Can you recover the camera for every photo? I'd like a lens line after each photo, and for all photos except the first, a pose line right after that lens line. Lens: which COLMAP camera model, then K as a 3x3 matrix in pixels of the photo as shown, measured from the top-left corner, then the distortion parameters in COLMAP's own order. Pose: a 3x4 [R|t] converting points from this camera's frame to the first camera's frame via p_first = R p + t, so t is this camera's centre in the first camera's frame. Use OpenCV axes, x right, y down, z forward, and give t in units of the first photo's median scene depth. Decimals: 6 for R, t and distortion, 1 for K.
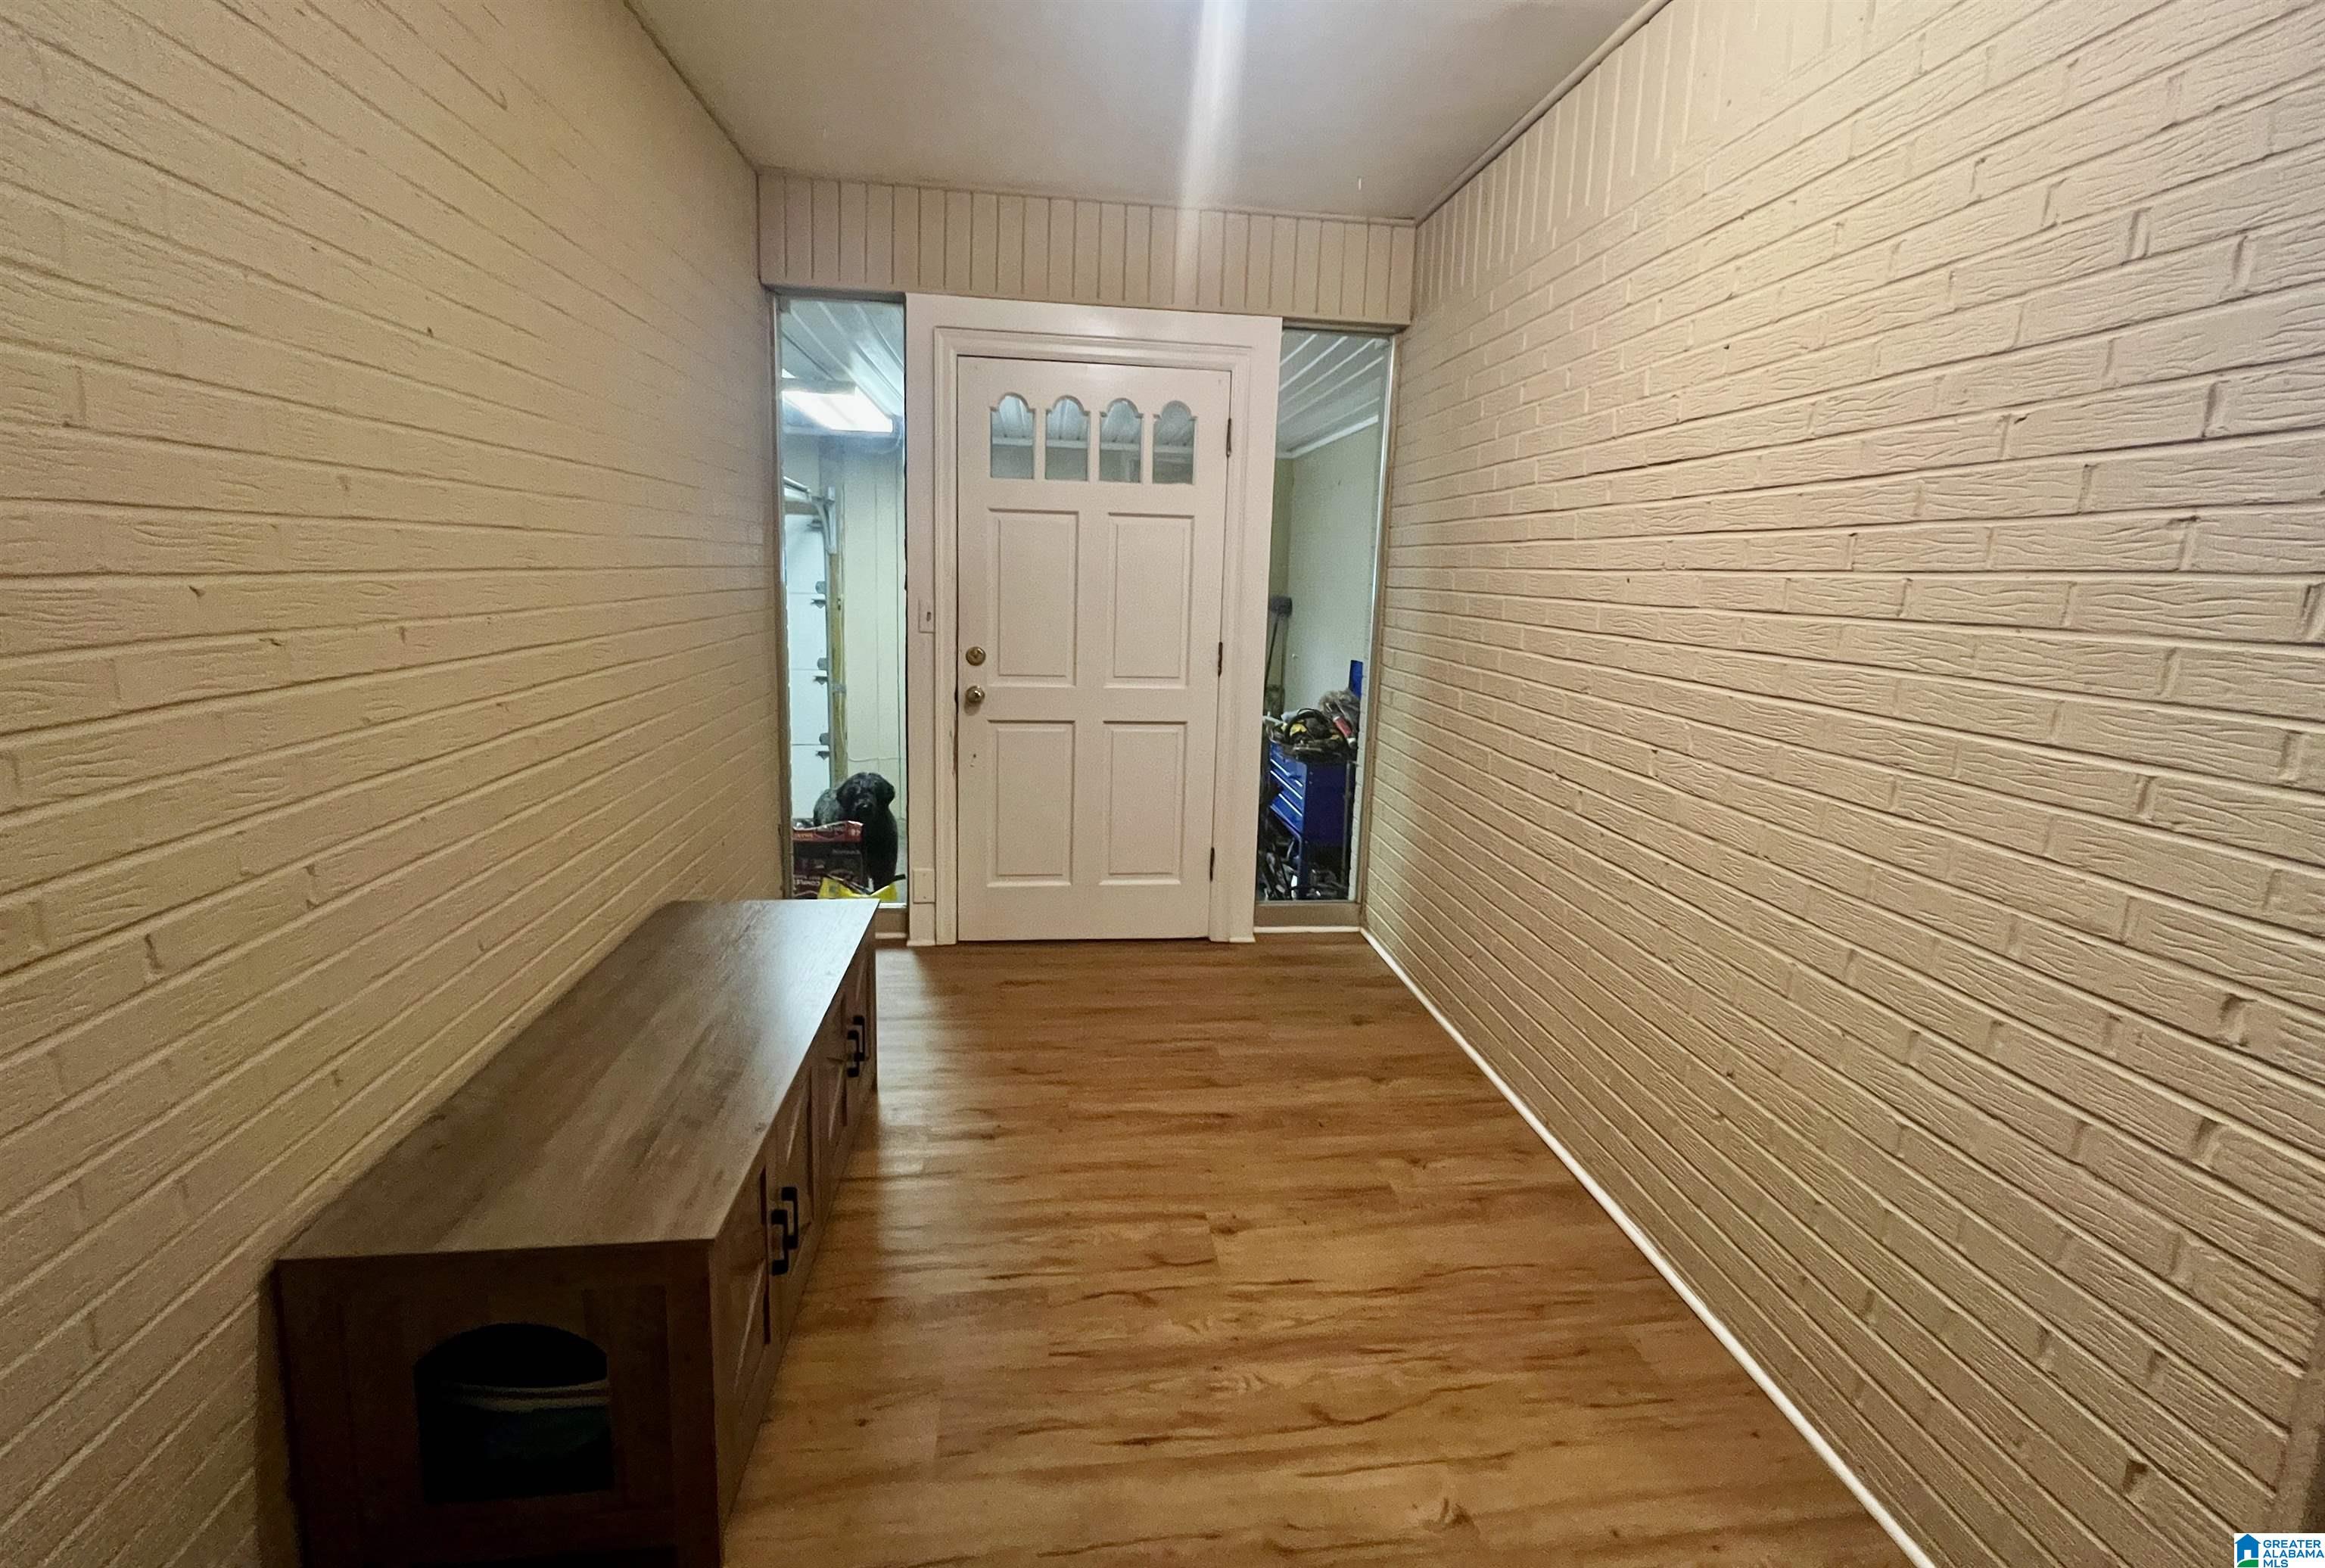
lens RADIAL K [[942.5, 0, 1161.4], [0, 942.5, 698.2], [0, 0, 1]] dist [-0.003505, 0.002255]
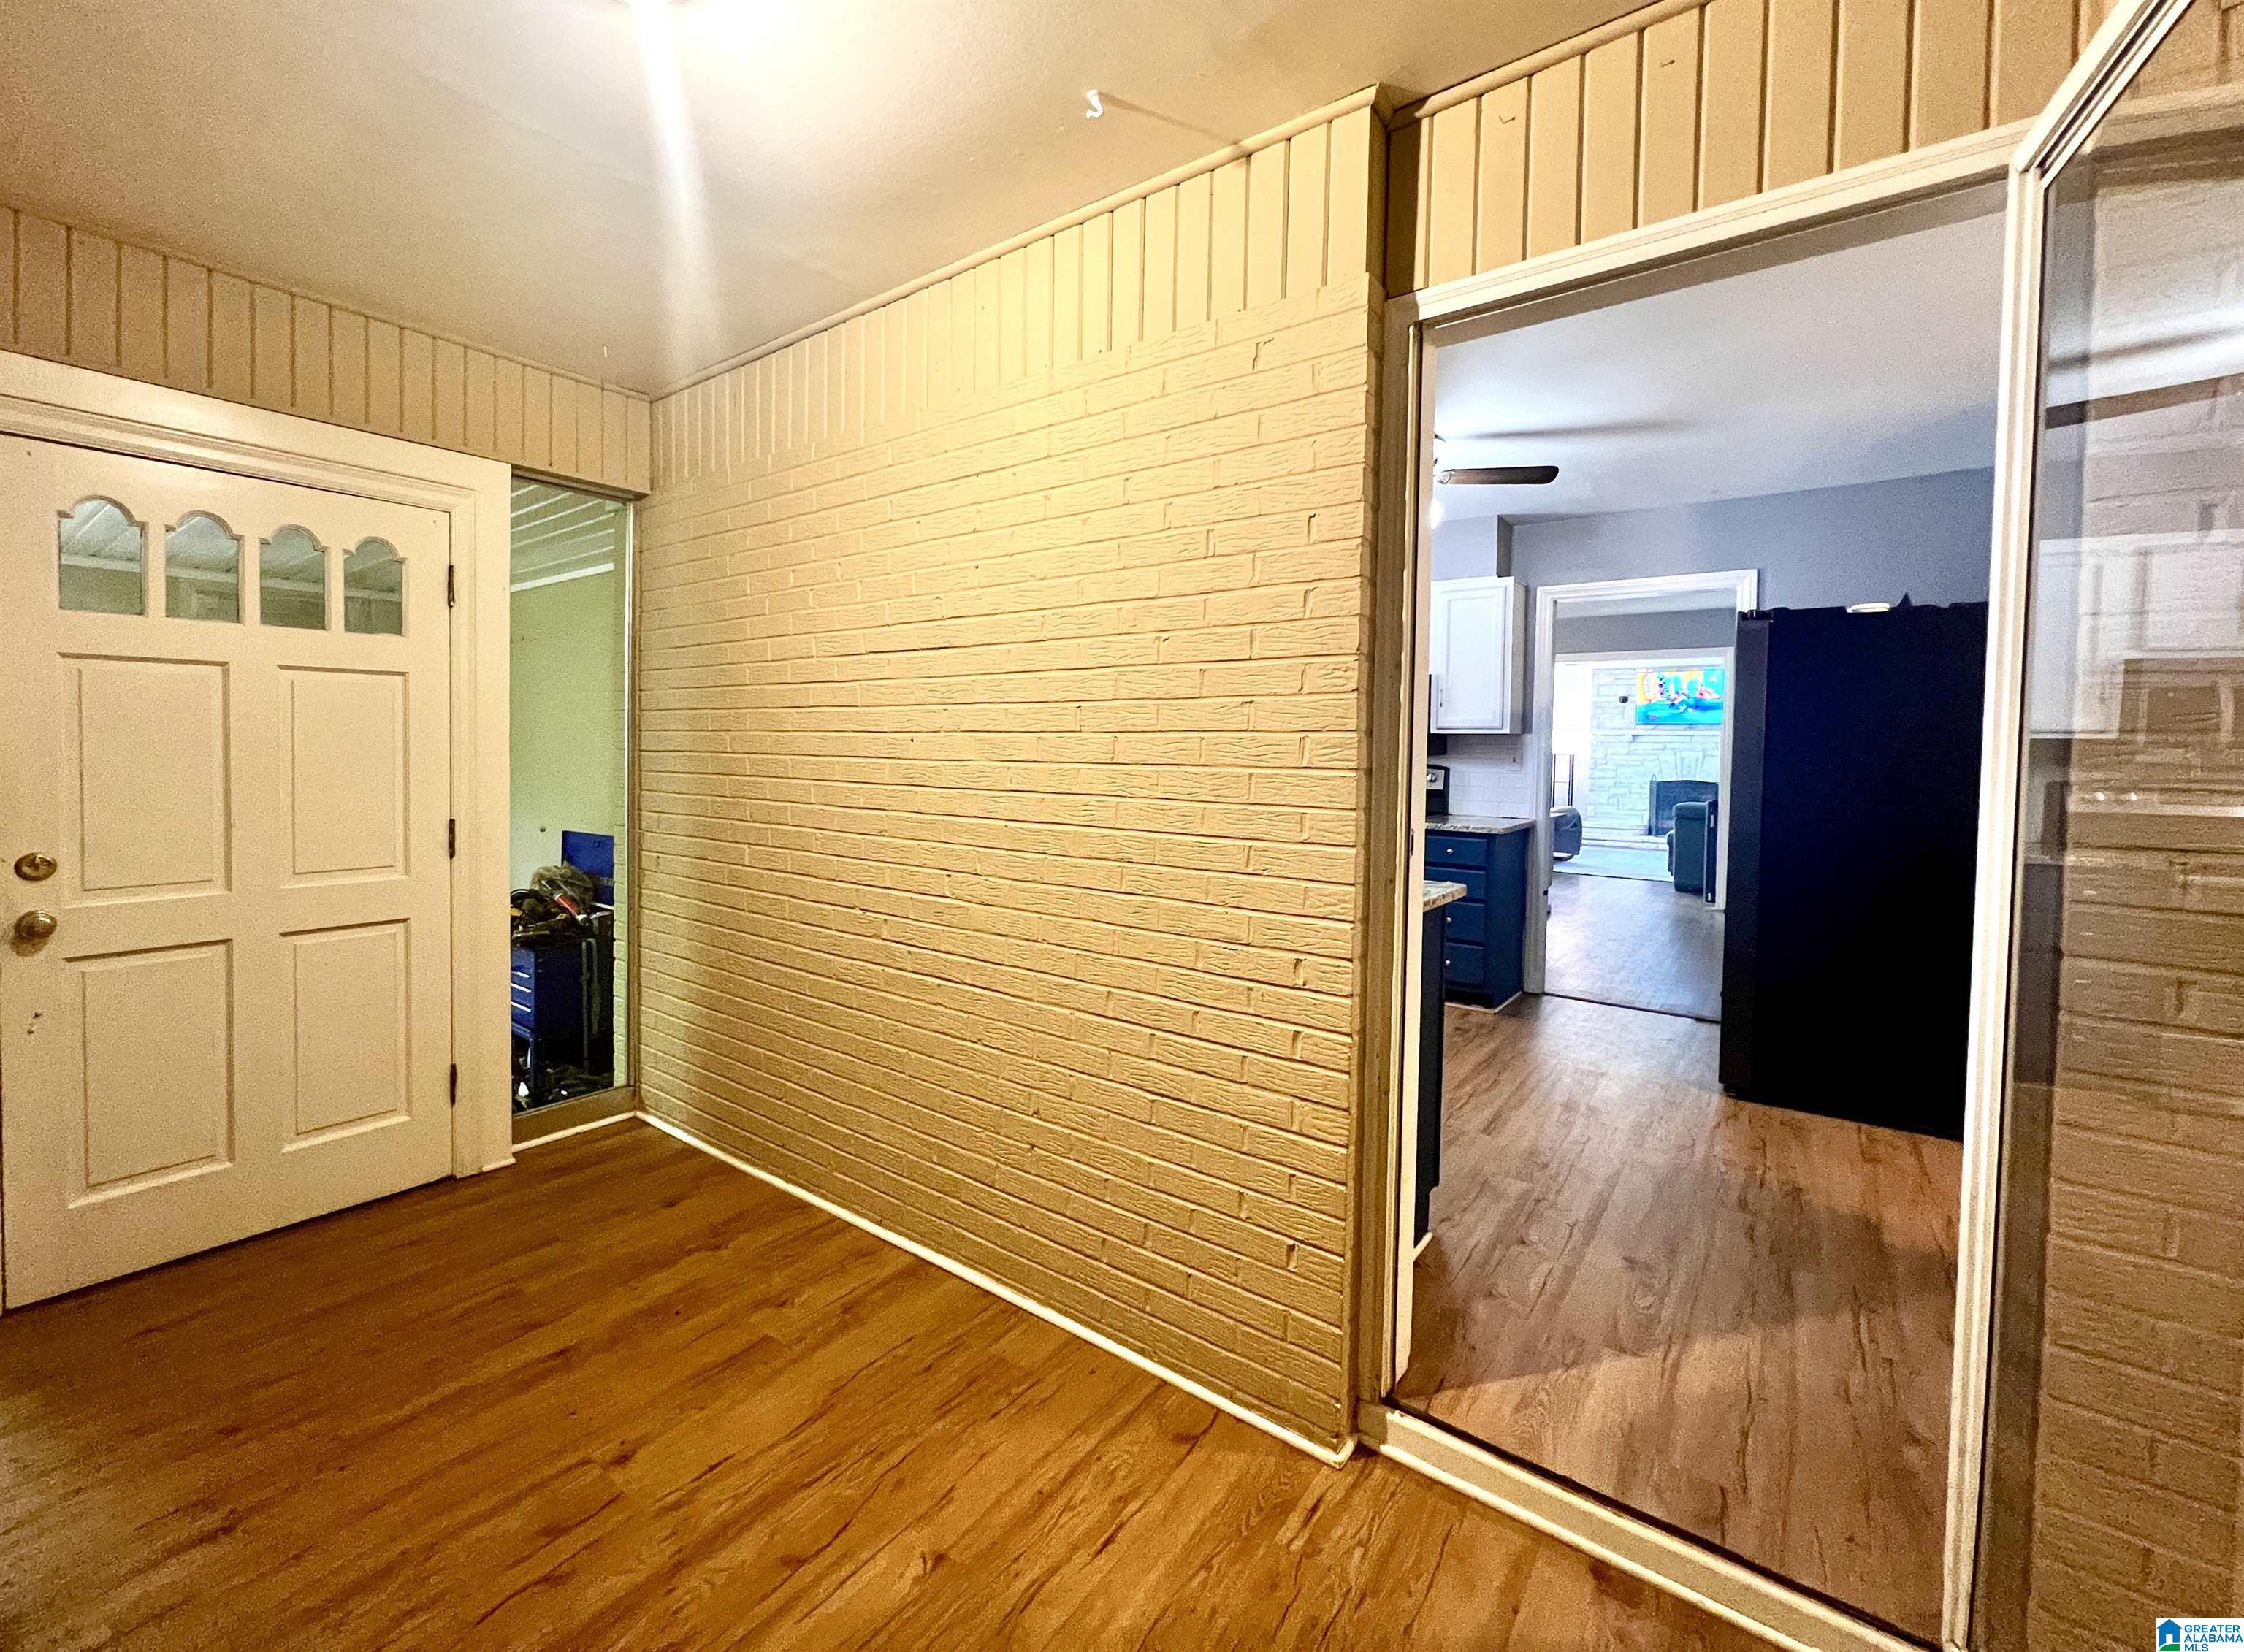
lens RADIAL K [[934.9, 0, 1089.7], [0, 934.9, 771.6], [0, 0, 1]] dist [0.000532, 0.000237]
pose [[0.706000, -0.040818, 0.707034, -0.213726], [0.104911, 0.993351, -0.047410, -0.002367], [-0.700398, 0.107647, 0.705588, -0.021140]]
